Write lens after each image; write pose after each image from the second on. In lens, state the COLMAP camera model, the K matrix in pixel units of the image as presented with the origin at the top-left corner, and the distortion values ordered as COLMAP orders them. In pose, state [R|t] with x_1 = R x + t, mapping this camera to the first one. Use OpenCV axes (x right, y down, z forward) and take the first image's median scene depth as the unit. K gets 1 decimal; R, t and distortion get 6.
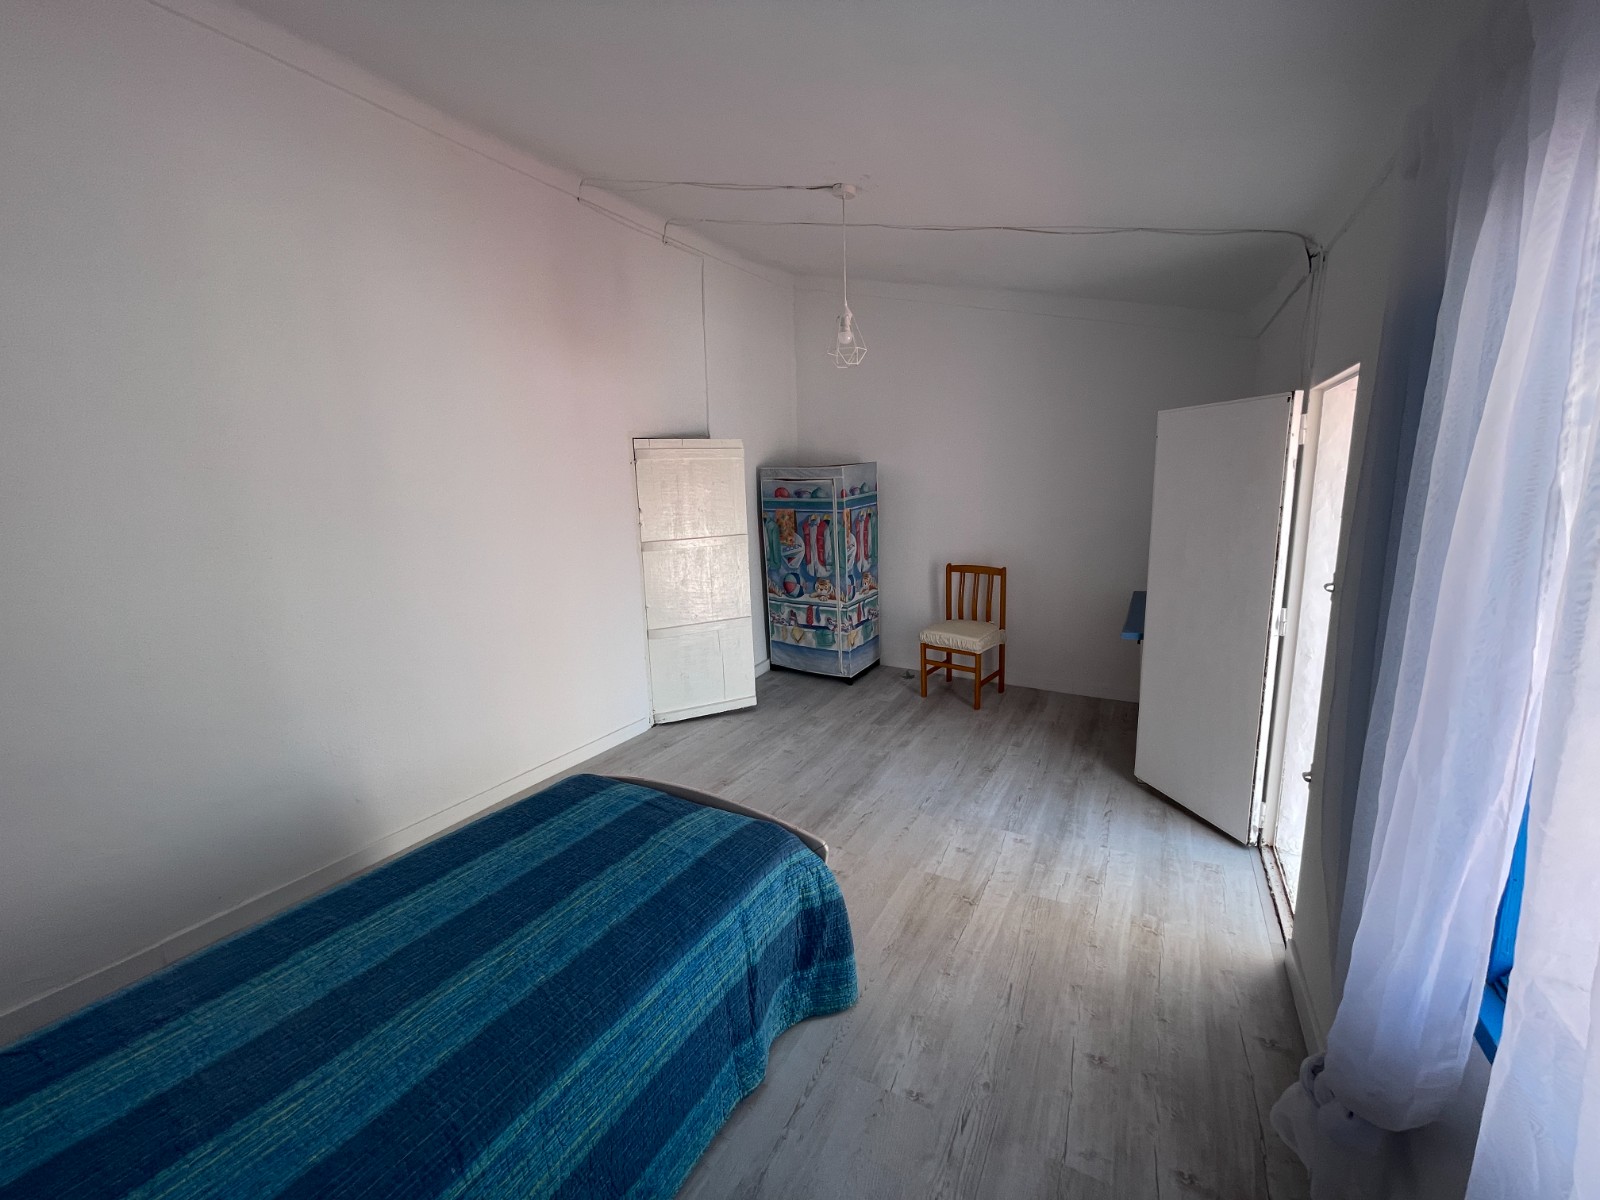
lens RADIAL K [[637.4, 0, 798.1], [0, 637.4, 596.8], [0, 0, 1]] dist [0.001894, 0.000033]
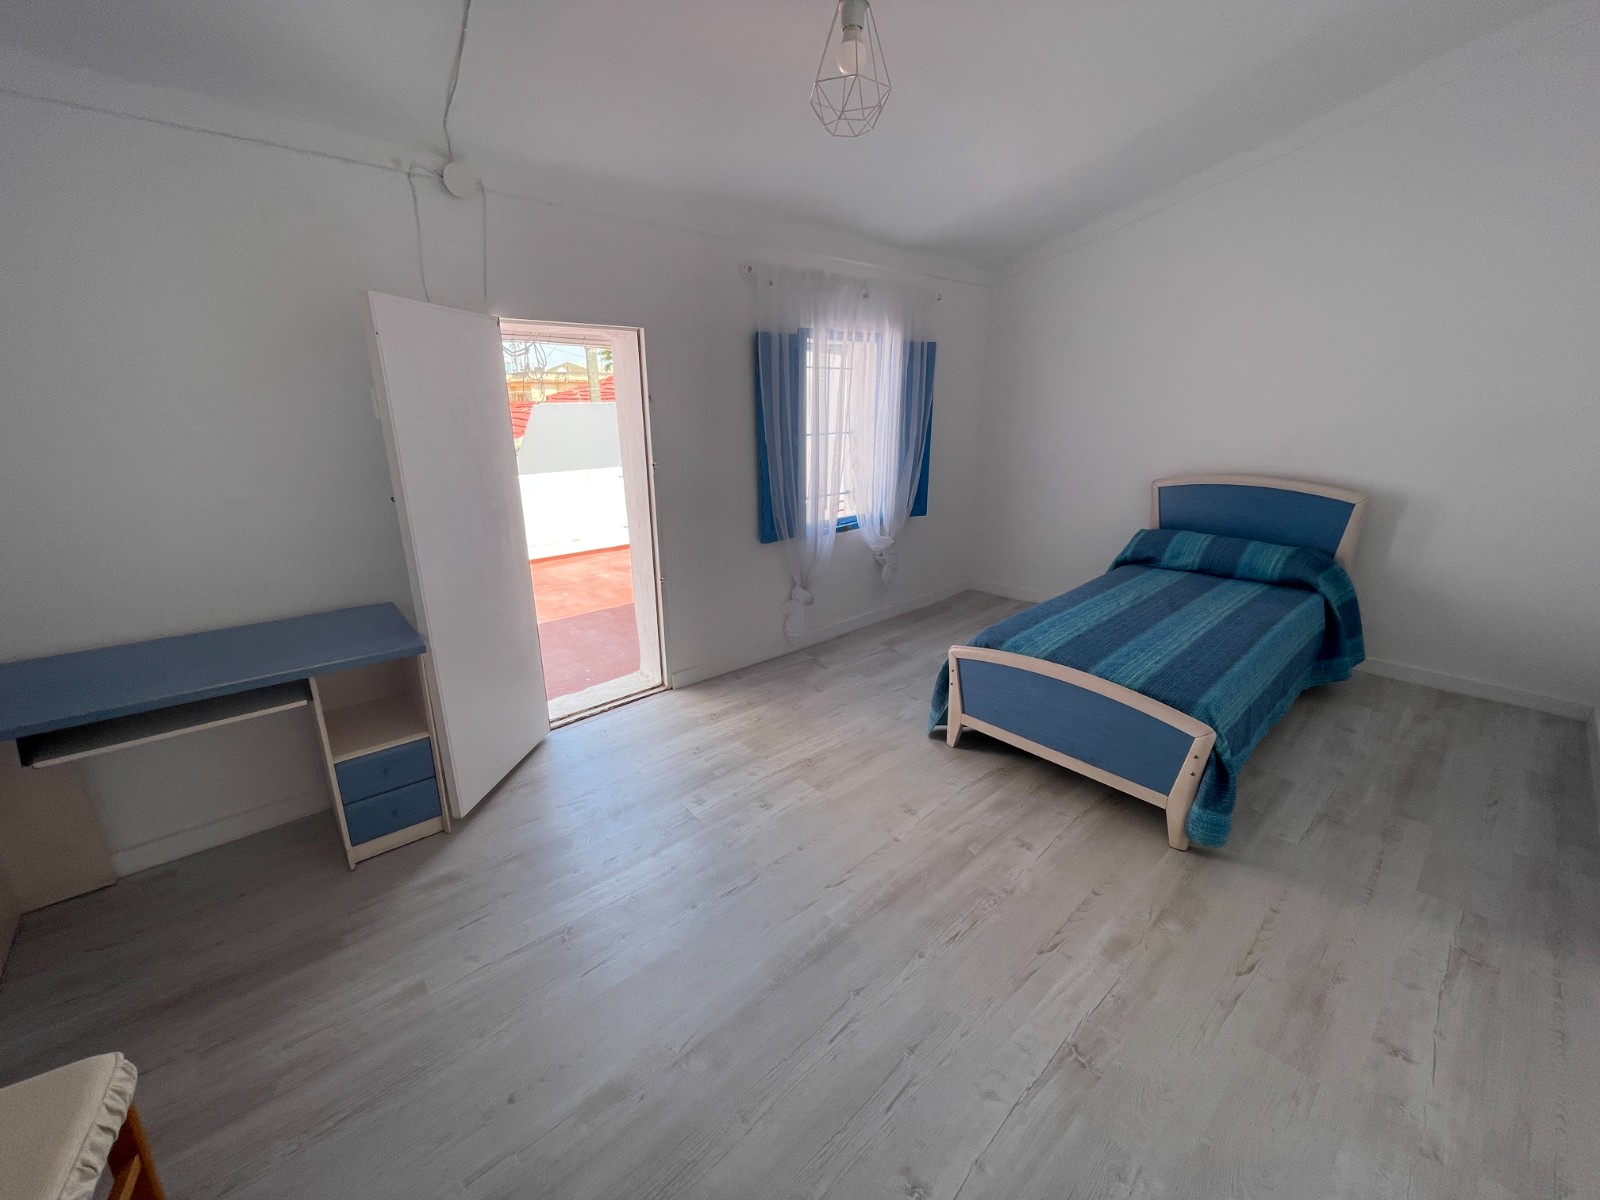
lens RADIAL K [[637.4, 0, 798.2], [0, 637.4, 600.1], [0, 0, 1]] dist [0.001894, 0.000033]
pose [[-0.944390, -0.056930, 0.323862, -0.071245], [0.098573, 0.890592, 0.443992, -0.286642], [-0.313706, 0.451226, -0.835454, 1.722523]]
